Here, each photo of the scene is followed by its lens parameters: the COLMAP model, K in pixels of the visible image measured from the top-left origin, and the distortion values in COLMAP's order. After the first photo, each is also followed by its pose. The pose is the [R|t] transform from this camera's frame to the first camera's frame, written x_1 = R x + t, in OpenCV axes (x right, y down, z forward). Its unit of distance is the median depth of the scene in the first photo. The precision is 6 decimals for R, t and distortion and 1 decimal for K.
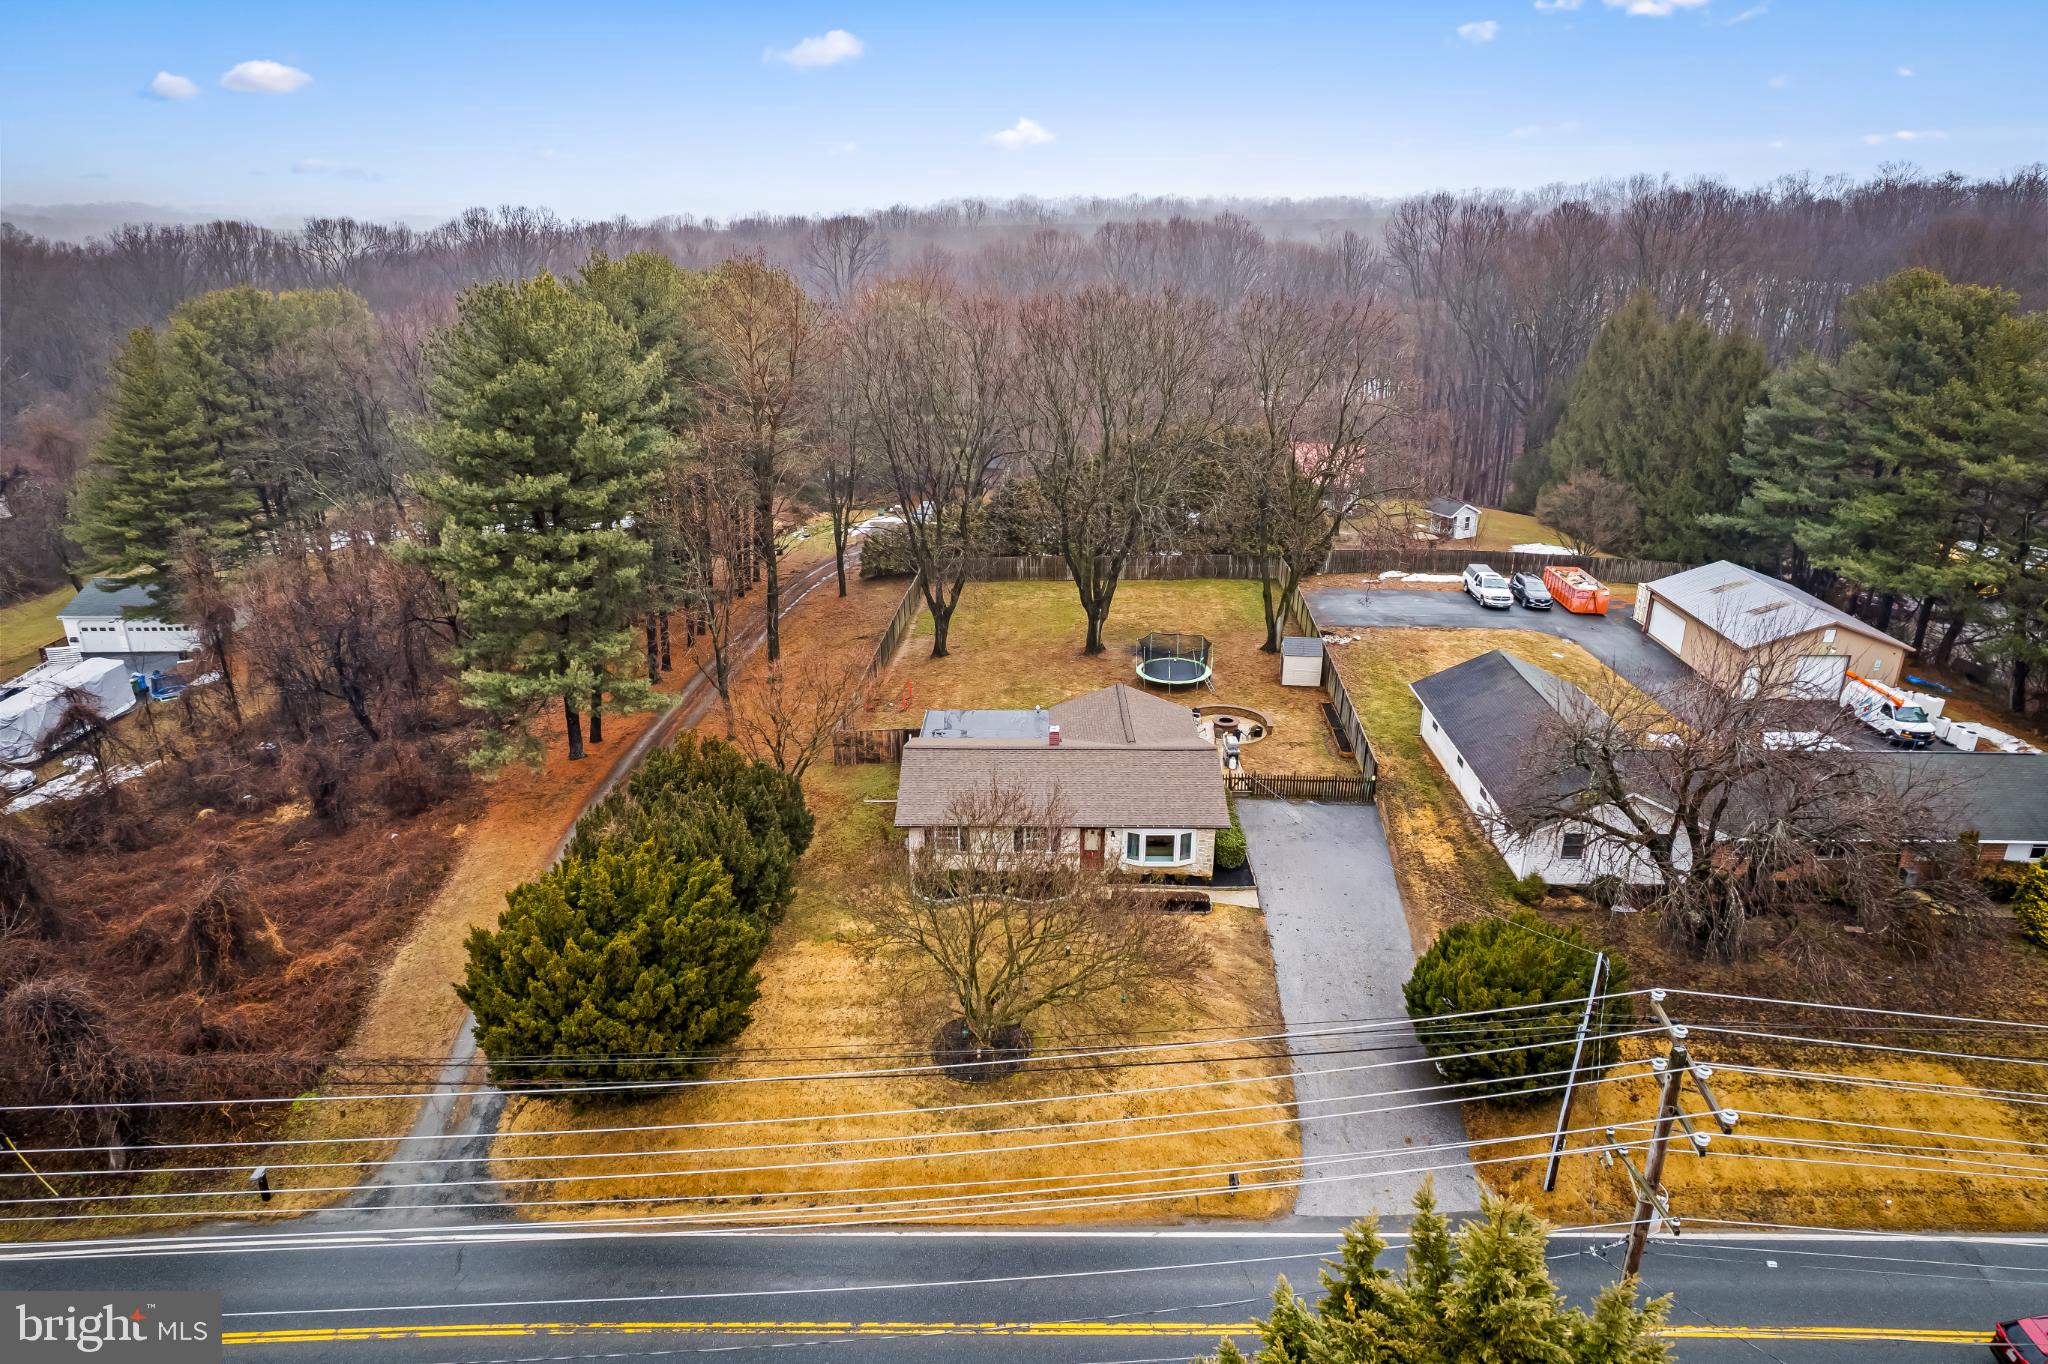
lens RADIAL K [[1308.7, 0, 1018.8], [0, 1308.7, 694.6], [0, 0, 1]] dist [-0.063257, 0.033779]
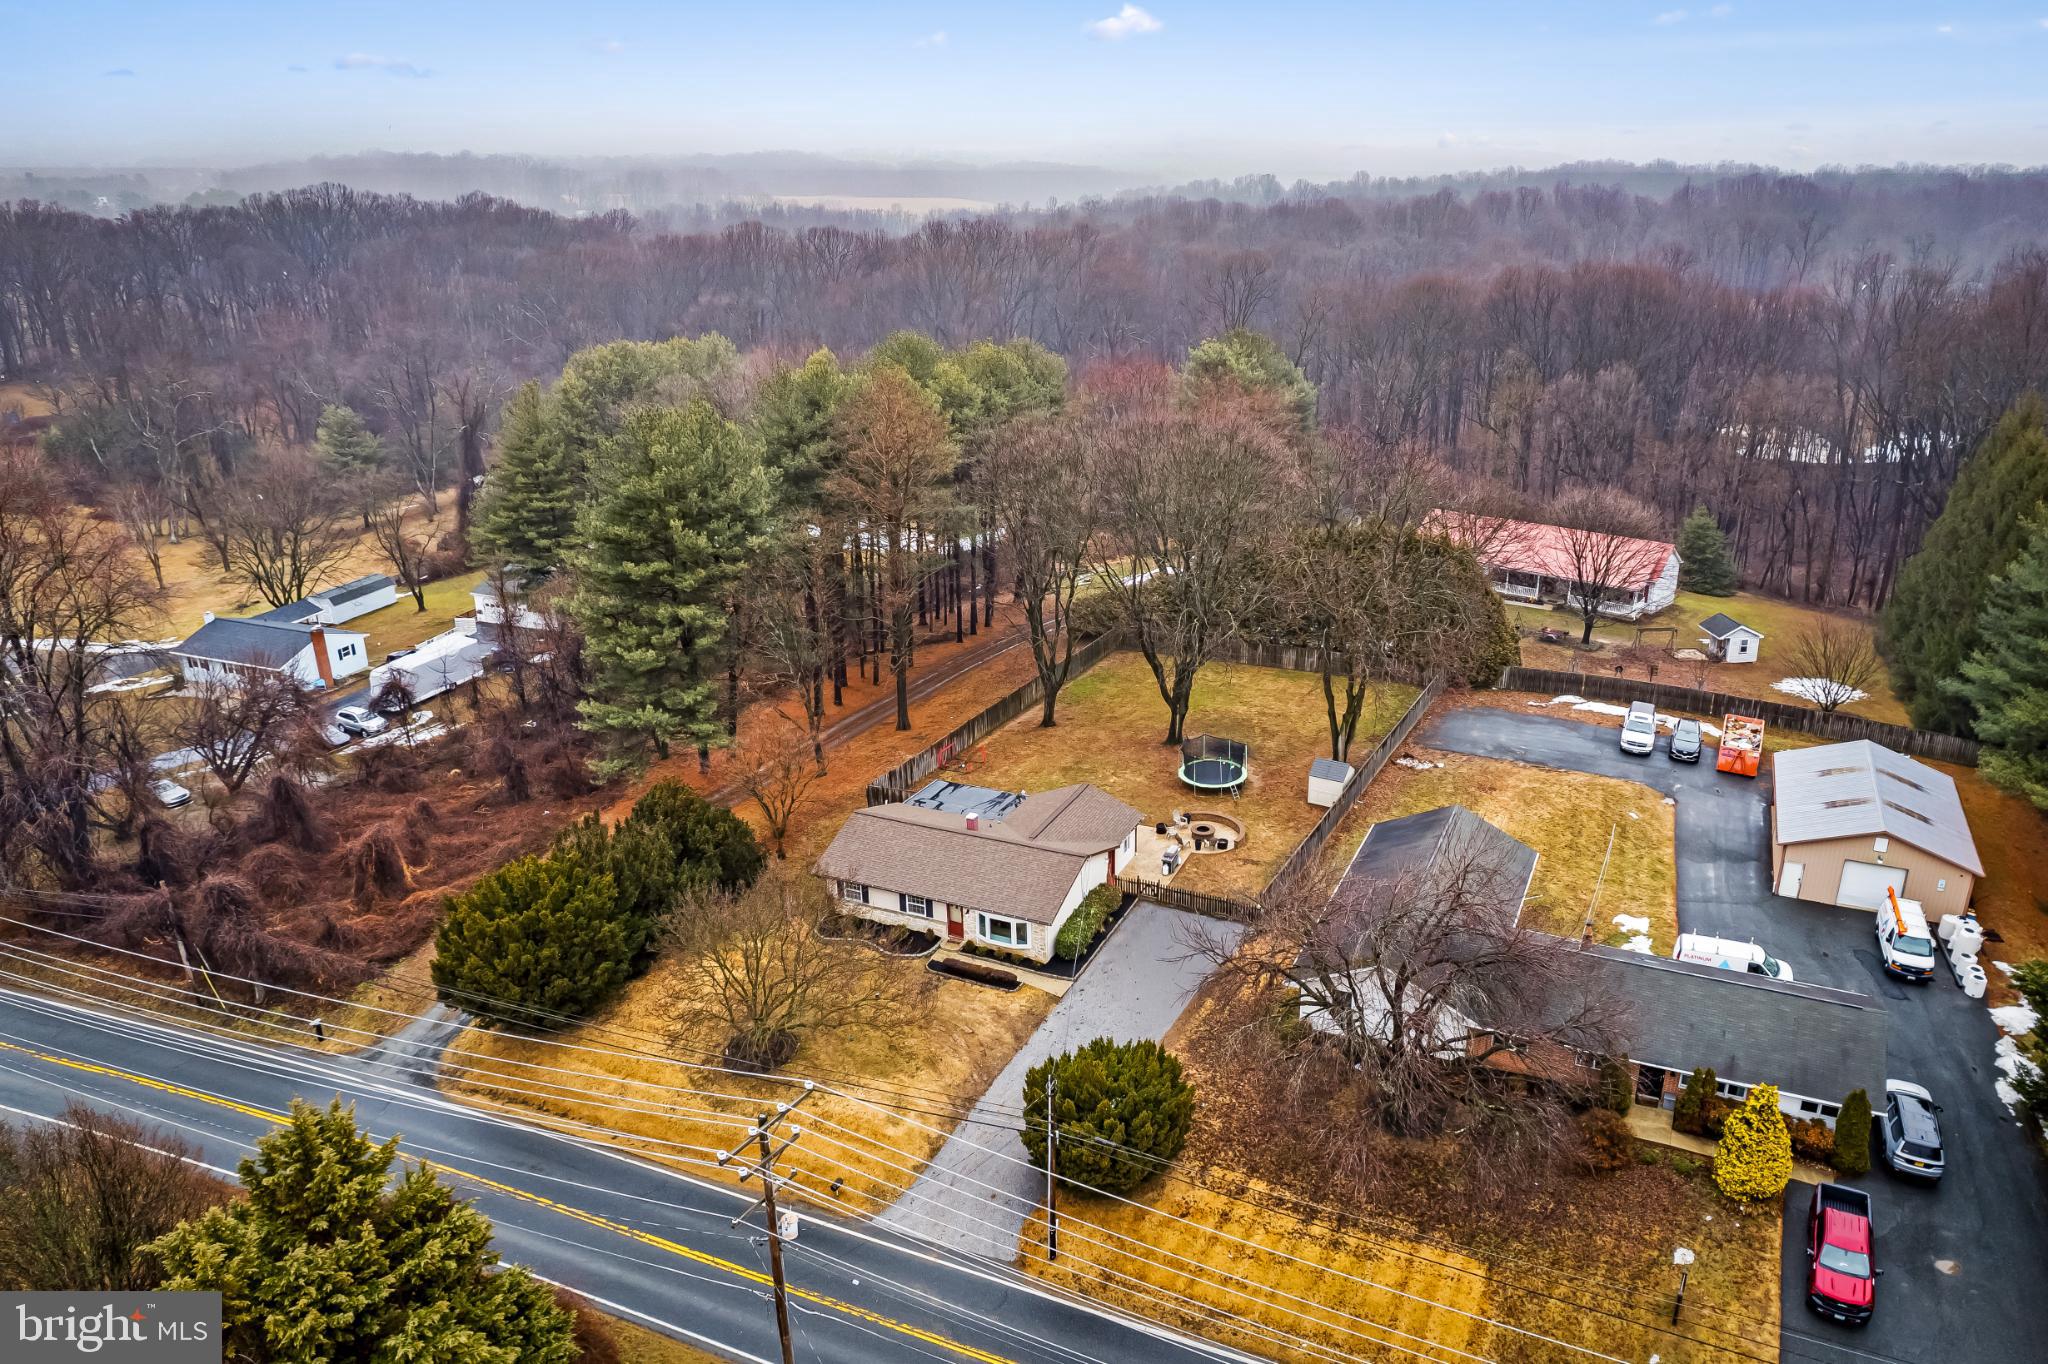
lens RADIAL K [[1428.3, 0, 1053.6], [0, 1428.3, 712.5], [0, 0, 1]] dist [-0.055123, 0.014535]
pose [[0.922921, 0.135398, -0.360394, 0.422483], [-0.131305, 0.990690, 0.035944, -0.094919], [0.361905, 0.014148, 0.932108, -0.145187]]
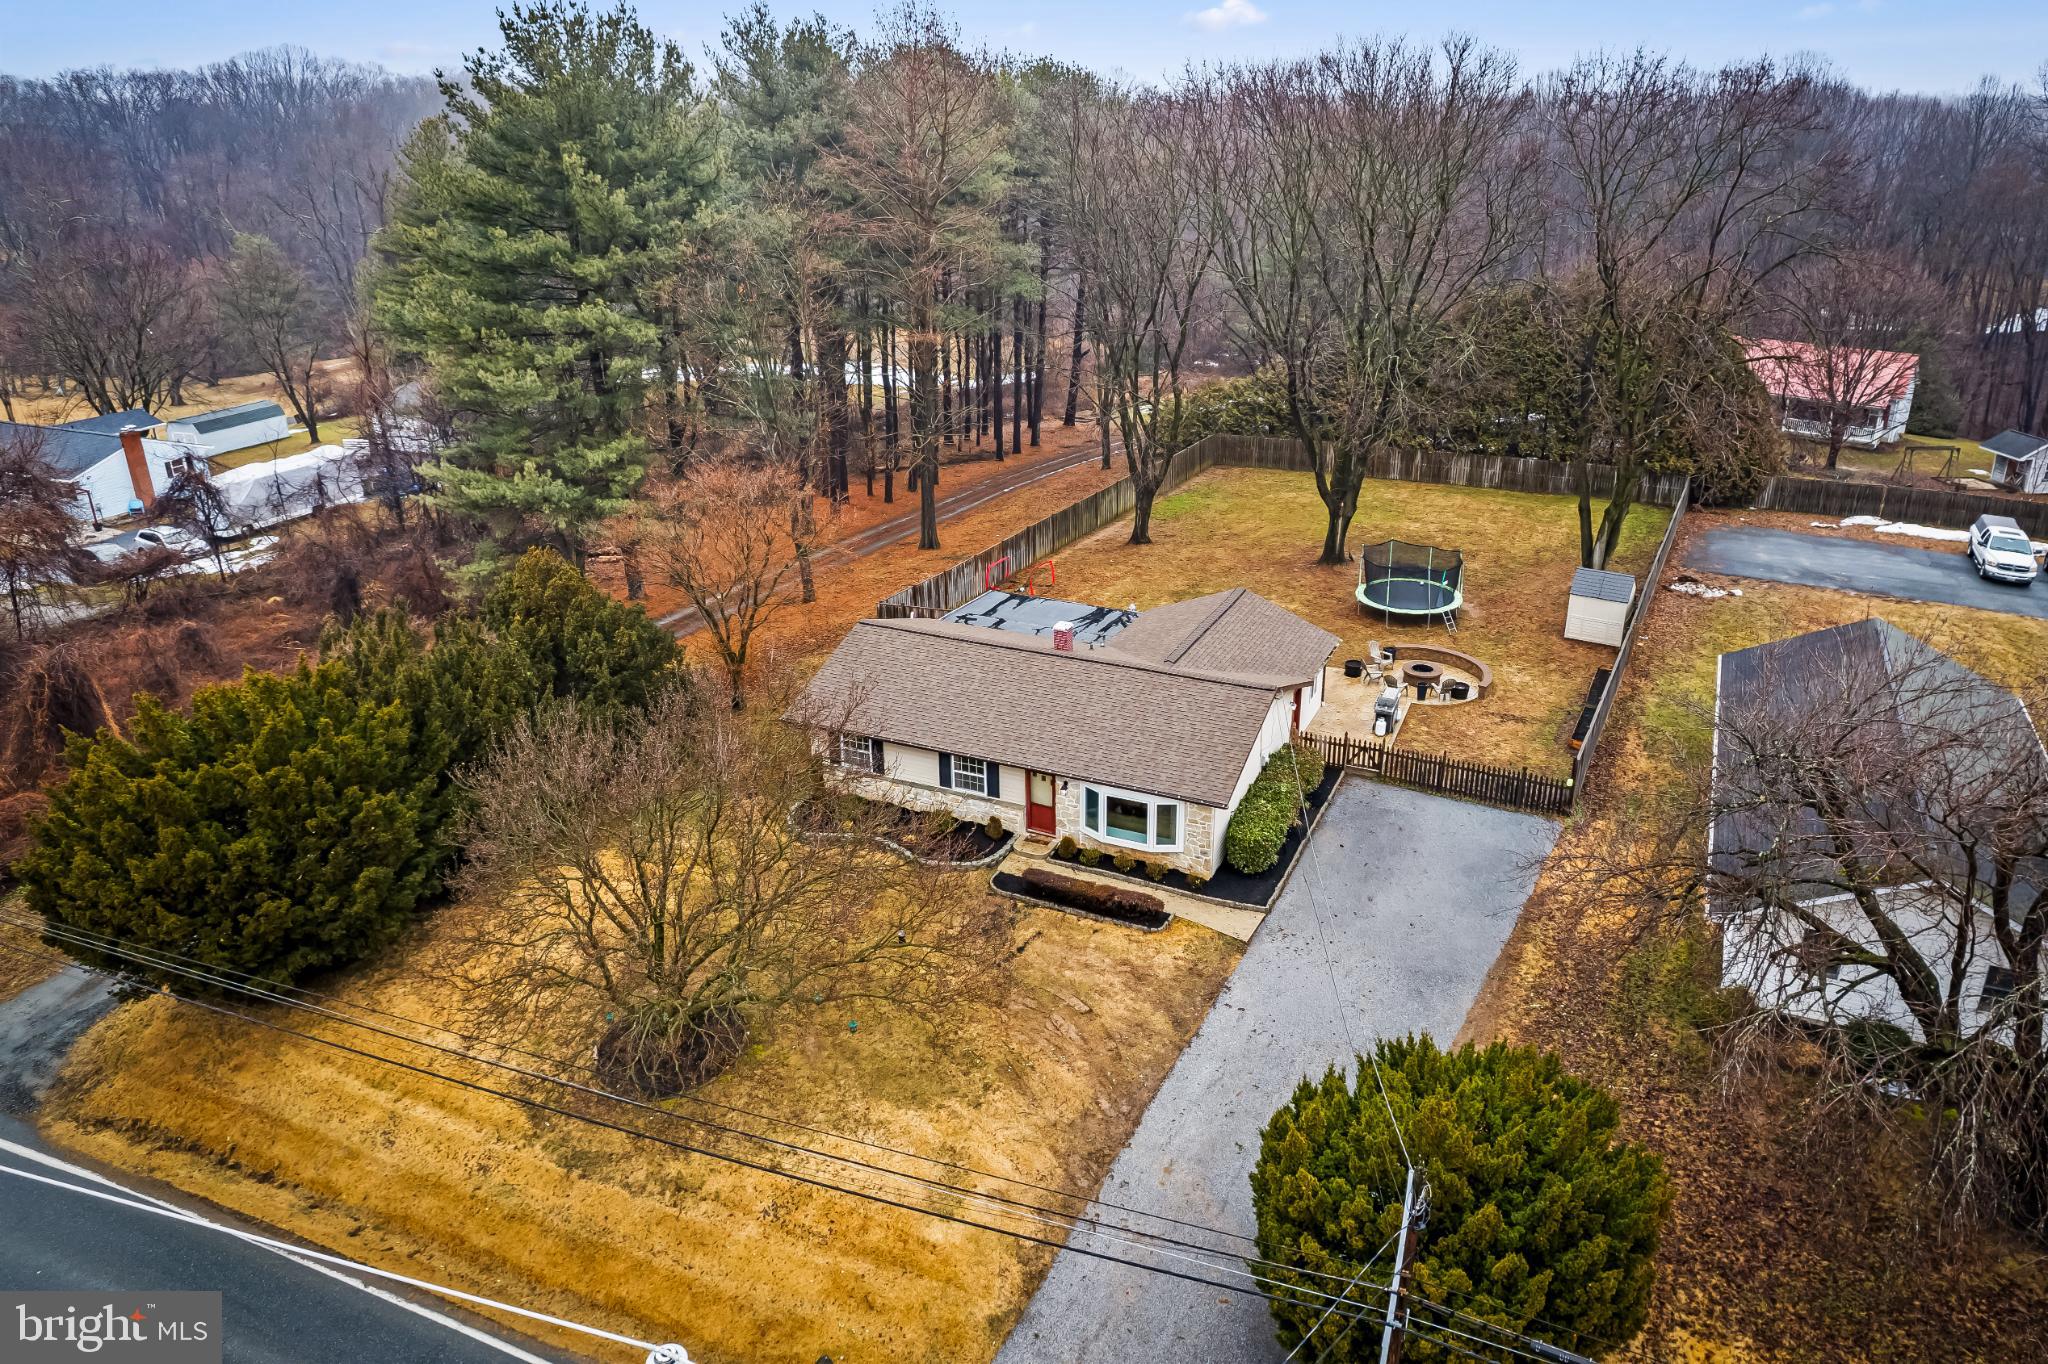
lens RADIAL K [[1428.3, 0, 1067.8], [0, 1428.3, 646.6], [0, 0, 1]] dist [-0.055123, 0.014535]
pose [[0.925185, 0.142992, -0.351547, 0.226116], [-0.139925, 0.989569, 0.034261, 0.008103], [0.352779, 0.017493, 0.935543, 0.225212]]
